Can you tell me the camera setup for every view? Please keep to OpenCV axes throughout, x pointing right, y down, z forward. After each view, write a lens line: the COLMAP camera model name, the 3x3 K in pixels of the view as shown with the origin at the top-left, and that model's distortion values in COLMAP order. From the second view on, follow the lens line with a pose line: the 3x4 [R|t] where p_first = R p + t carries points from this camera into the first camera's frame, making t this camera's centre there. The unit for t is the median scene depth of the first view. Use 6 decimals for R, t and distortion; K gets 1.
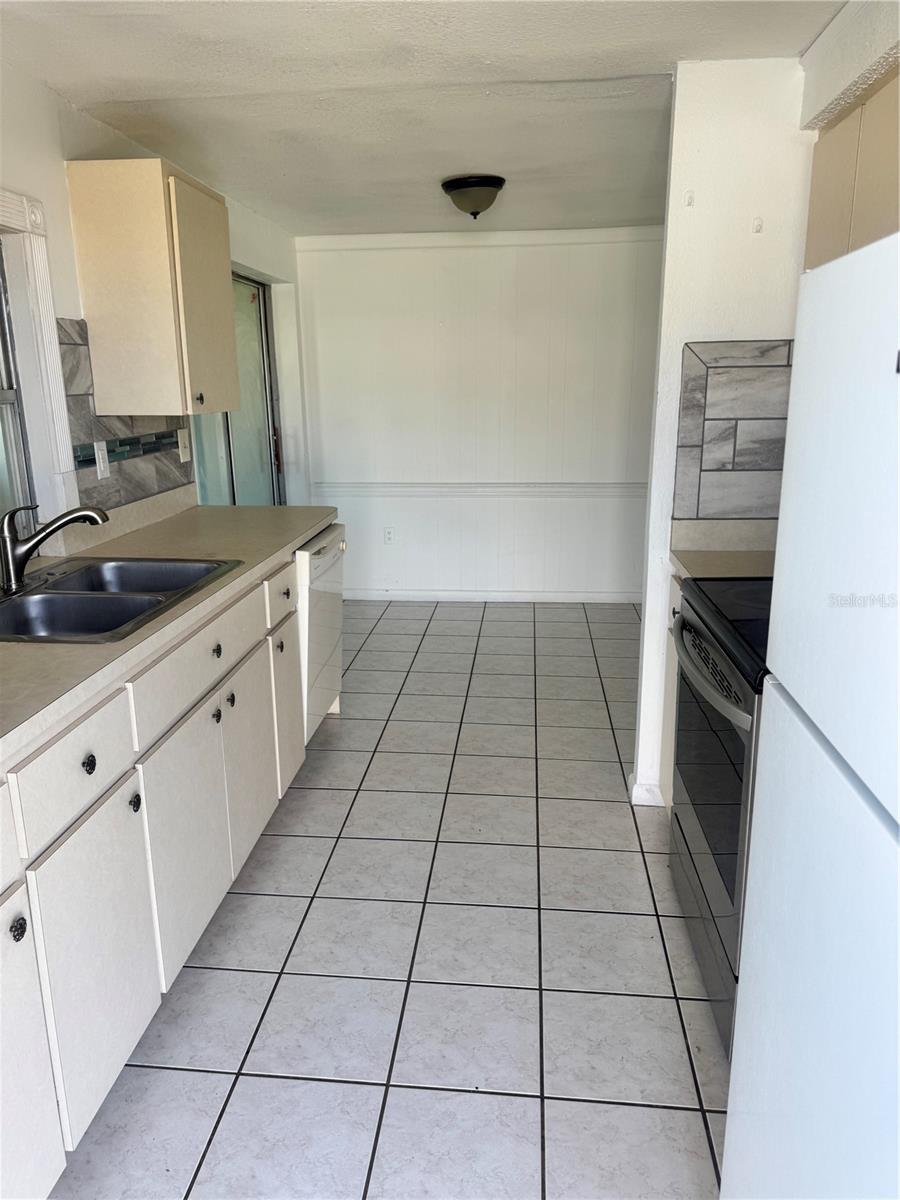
lens RADIAL K [[842.1, 0, 445.9], [0, 842.1, 596.1], [0, 0, 1]] dist [0.063997, -0.079087]
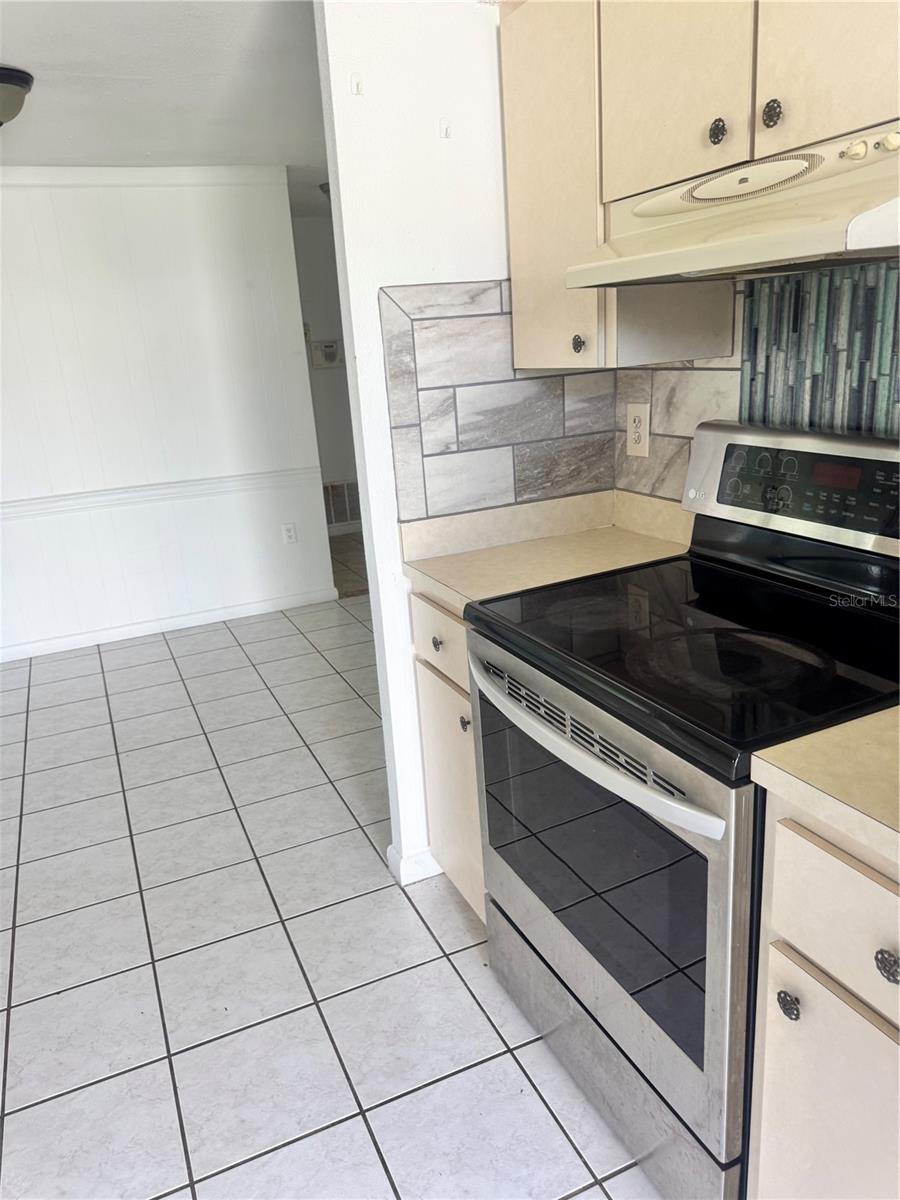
lens RADIAL K [[842.1, 0, 453.4], [0, 842.1, 605.1], [0, 0, 1]] dist [0.063997, -0.079087]
pose [[0.864537, -0.197422, 0.462170, -0.058480], [0.182558, 0.980160, 0.077195, -0.069762], [-0.468240, 0.017634, 0.883425, 0.310526]]
